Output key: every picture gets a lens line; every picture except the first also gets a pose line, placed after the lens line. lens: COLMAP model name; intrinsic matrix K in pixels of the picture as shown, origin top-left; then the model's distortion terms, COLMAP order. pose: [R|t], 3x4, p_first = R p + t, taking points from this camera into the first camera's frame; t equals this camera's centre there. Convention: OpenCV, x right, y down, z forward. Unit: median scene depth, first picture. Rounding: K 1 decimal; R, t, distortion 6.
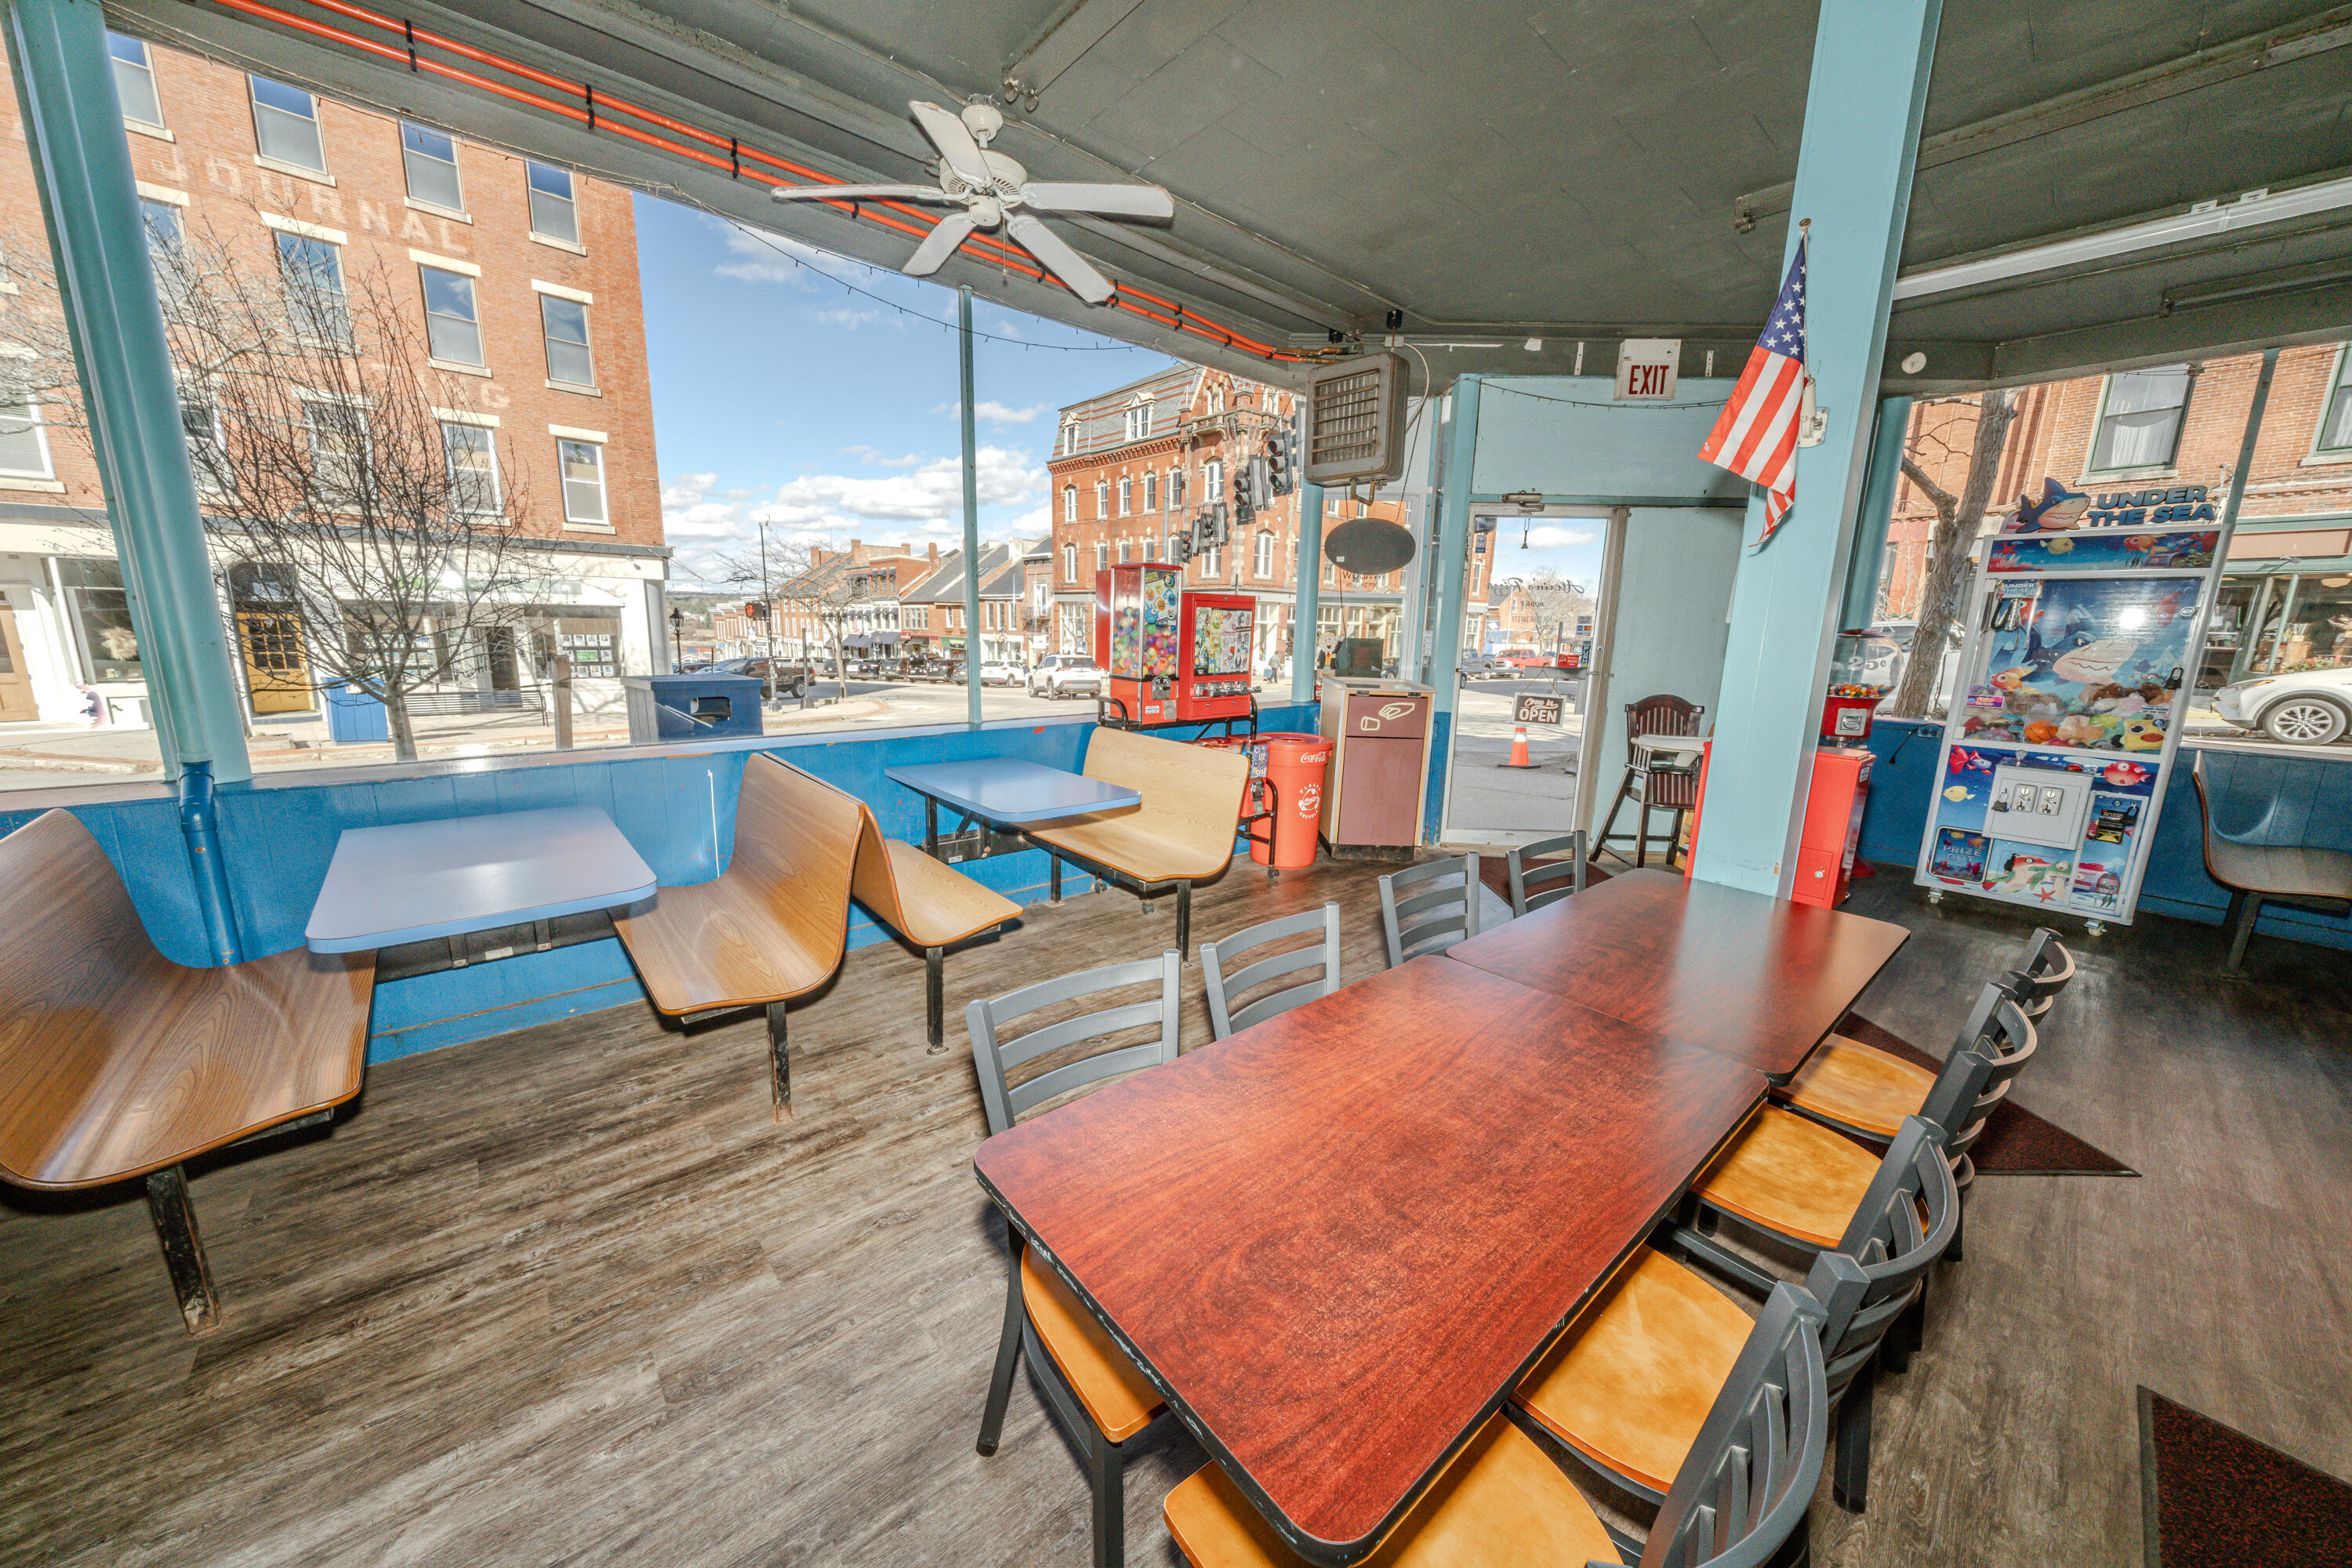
lens RADIAL K [[803.5, 0, 1169.5], [0, 803.5, 778.7], [0, 0, 1]] dist [-0.004894, 0.000003]
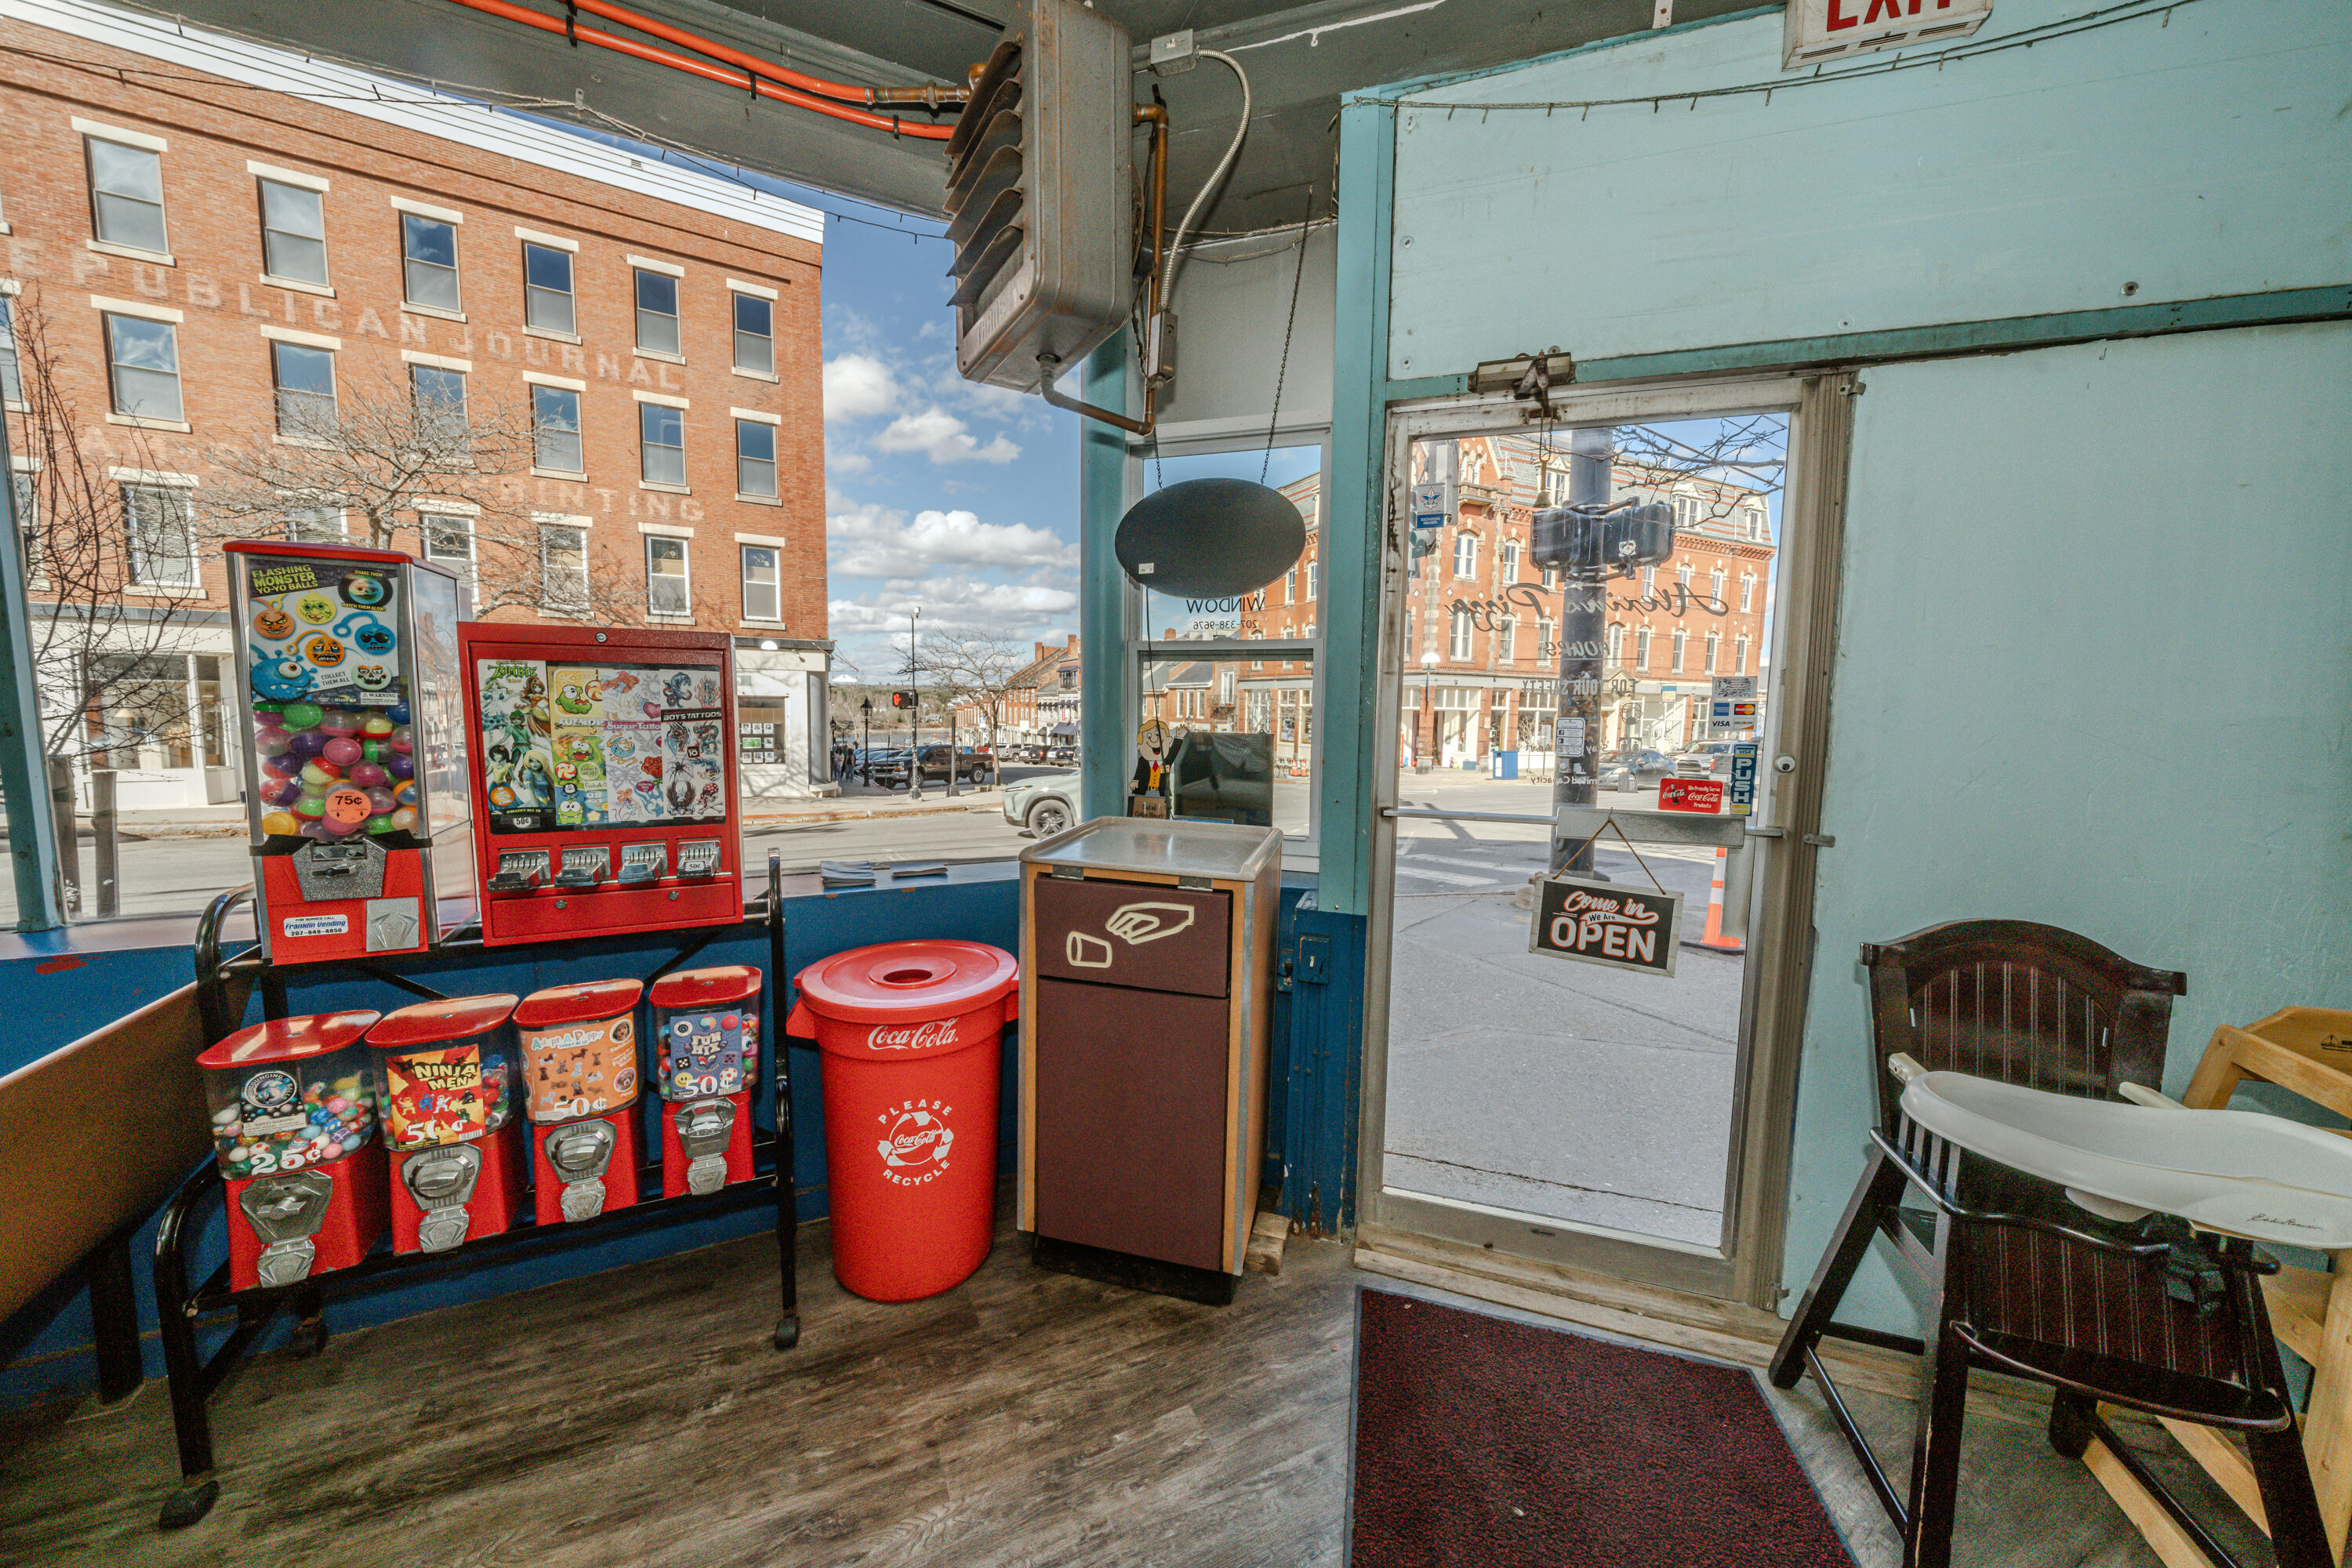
lens RADIAL K [[803.5, 0, 1165.6], [0, 803.5, 780.8], [0, 0, 1]] dist [-0.004894, 0.000003]
pose [[0.962591, 0.018318, -0.270338, 0.102147], [-0.046465, 0.994092, -0.098088, -0.029779], [0.266944, 0.106980, 0.957756, 0.162439]]
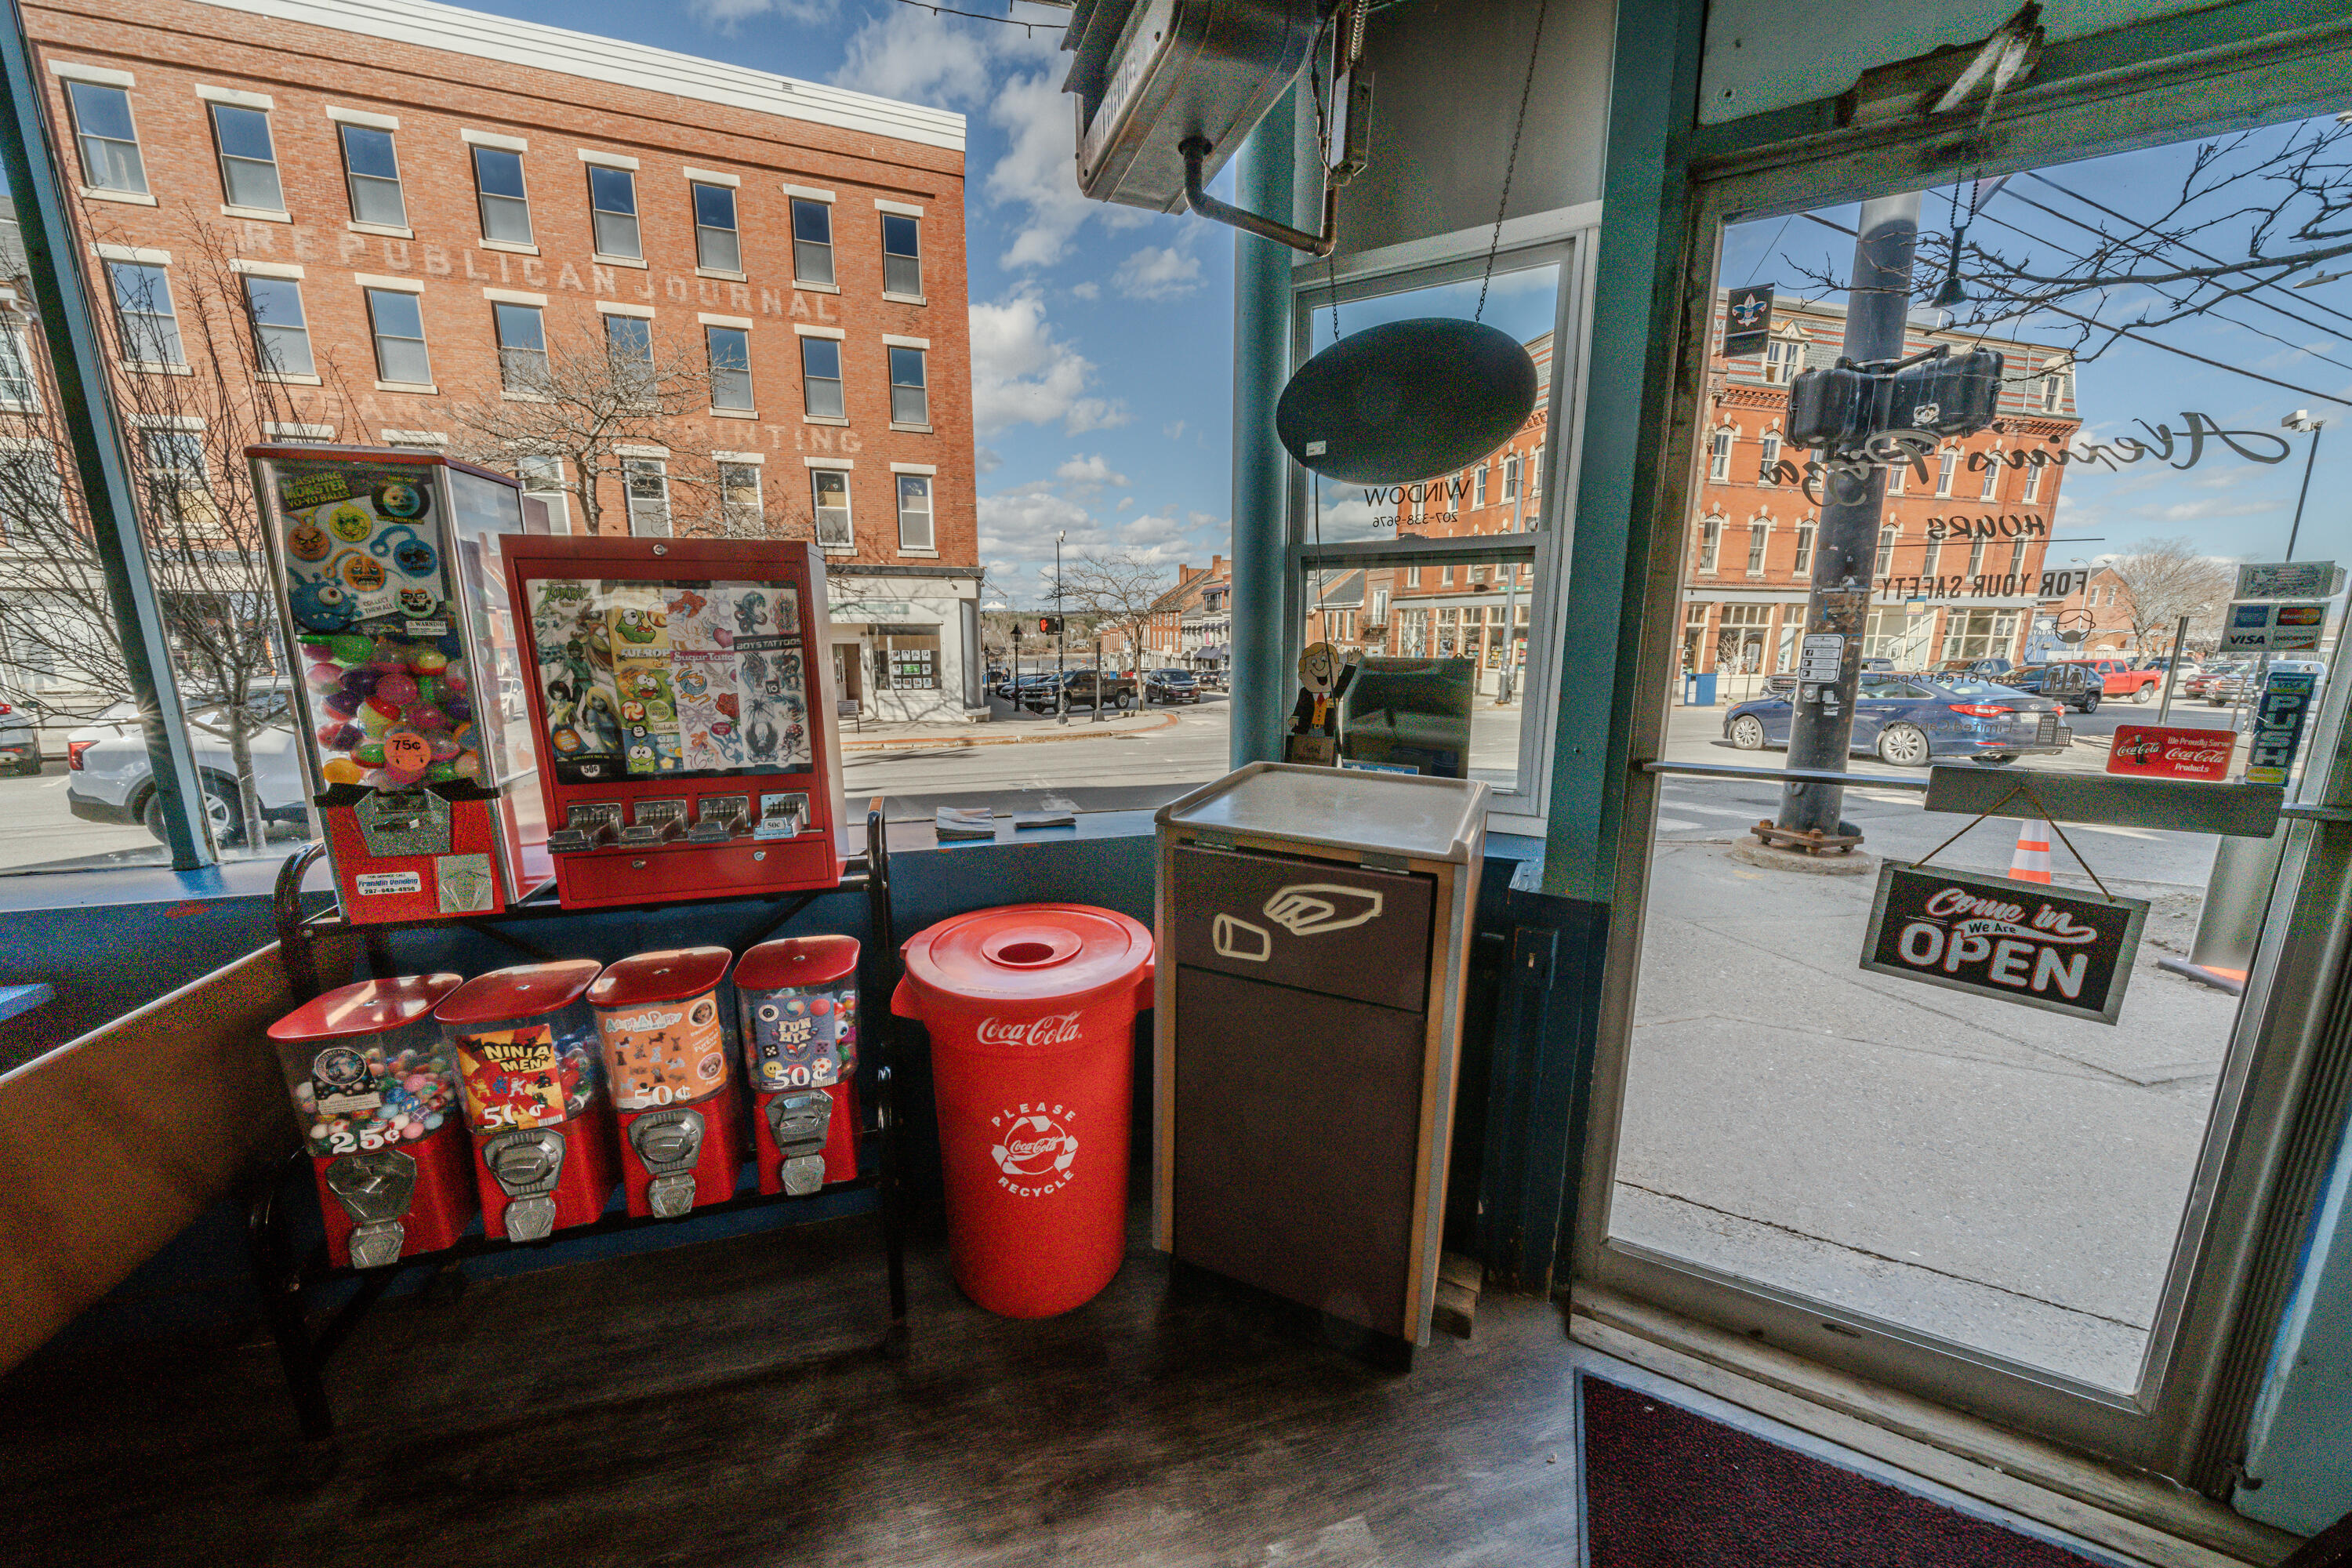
lens RADIAL K [[803.5, 0, 1163.9], [0, 803.5, 783.0], [0, 0, 1]] dist [-0.004894, 0.000003]
pose [[0.898868, 0.062913, -0.433680, 0.092546], [-0.065884, 0.997794, 0.008194, -0.033698], [0.433239, 0.021207, 0.901030, 0.183556]]
